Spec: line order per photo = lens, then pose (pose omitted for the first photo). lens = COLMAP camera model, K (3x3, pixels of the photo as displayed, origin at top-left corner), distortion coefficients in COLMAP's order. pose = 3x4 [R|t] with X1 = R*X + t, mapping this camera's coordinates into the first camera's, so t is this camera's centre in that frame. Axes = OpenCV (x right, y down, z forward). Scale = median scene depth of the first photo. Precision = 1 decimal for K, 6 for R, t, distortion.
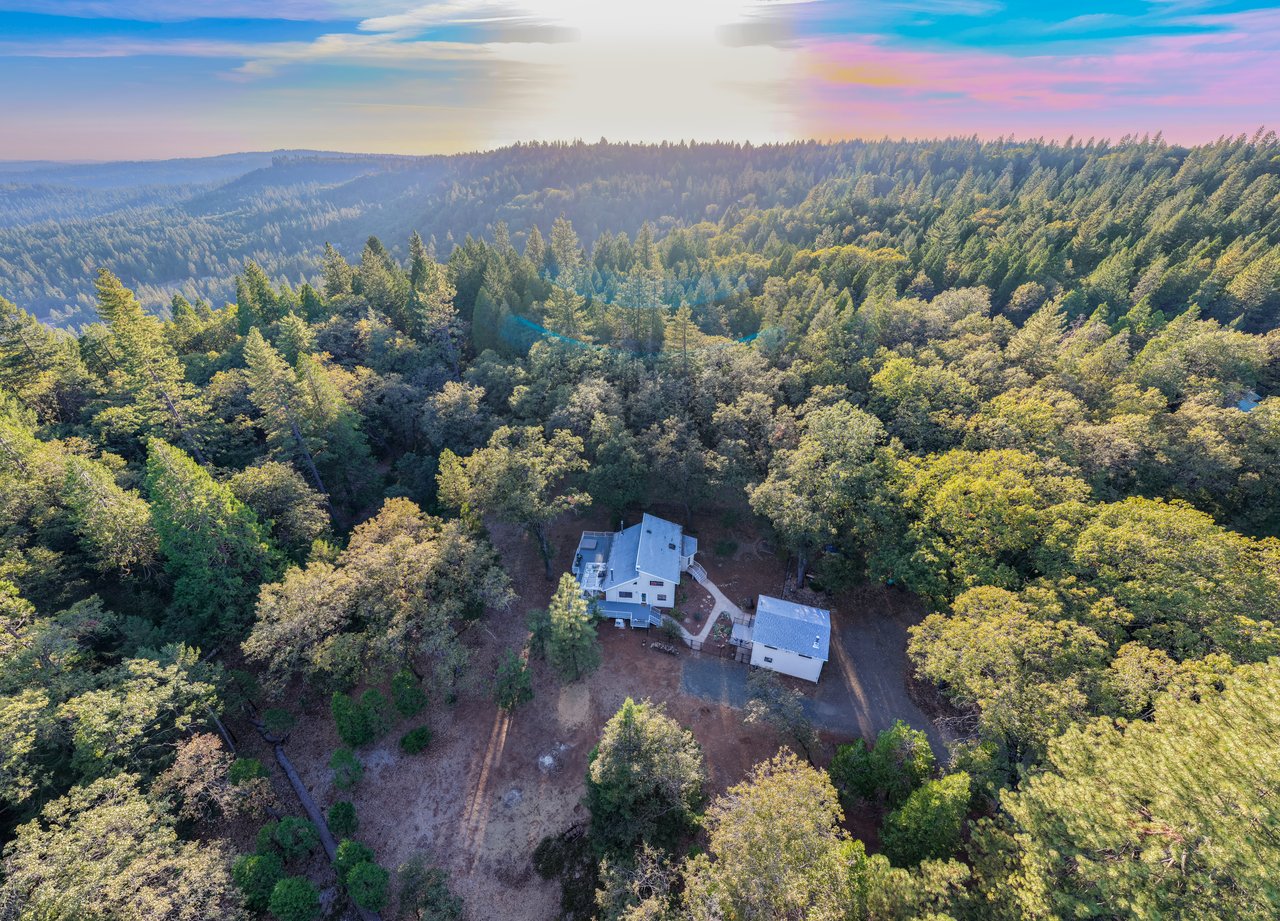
lens RADIAL K [[491.7, 0, 640.0], [0, 491.7, 460.5], [0, 0, 1]] dist [-0.001169, -0.000141]
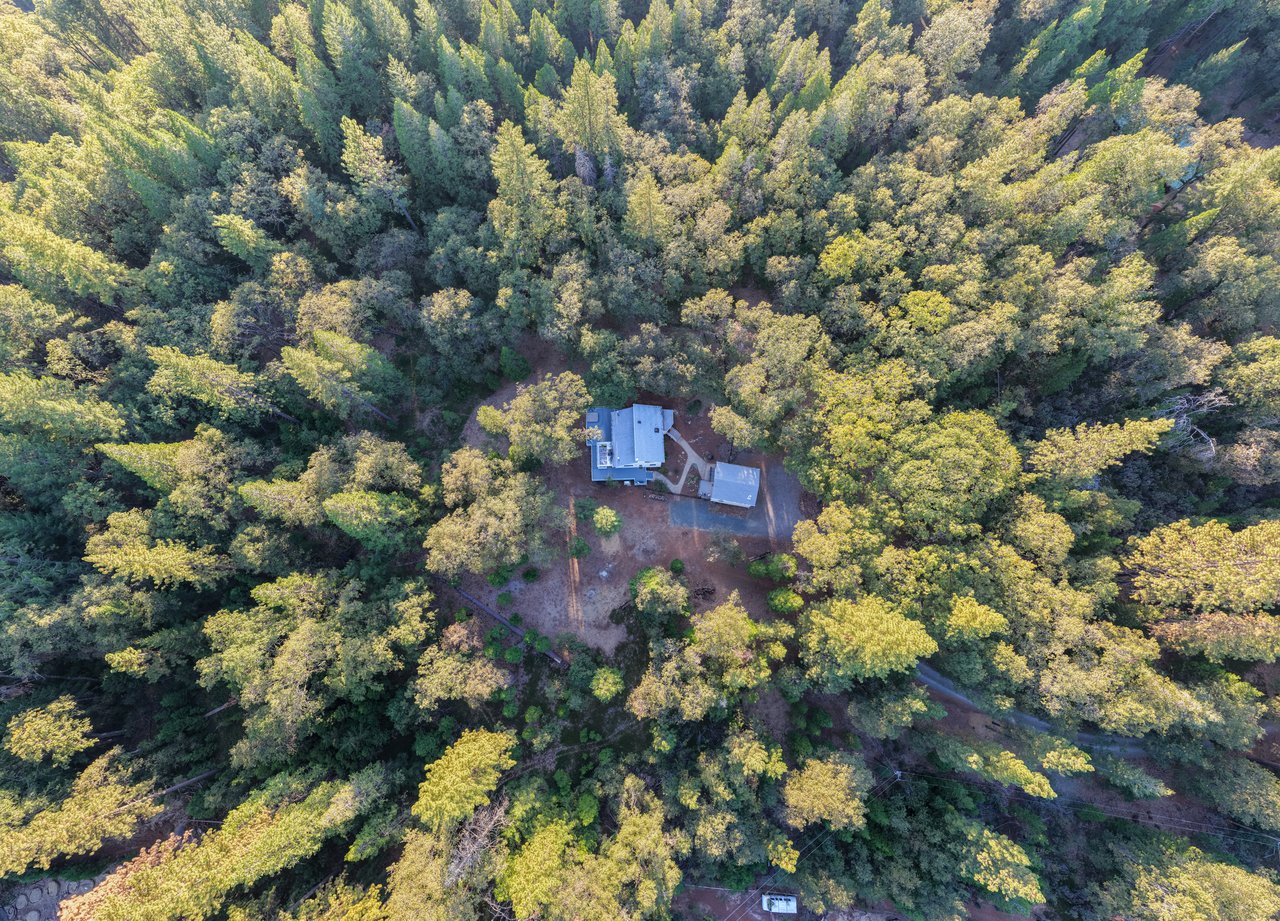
lens RADIAL K [[491.7, 0, 640.0], [0, 491.7, 460.5], [0, 0, 1]] dist [-0.001169, -0.000141]
pose [[0.990612, -0.132442, 0.033861, -0.043908], [0.077481, 0.748042, 0.659113, -0.728221], [-0.112623, -0.650302, 0.751281, -0.118187]]
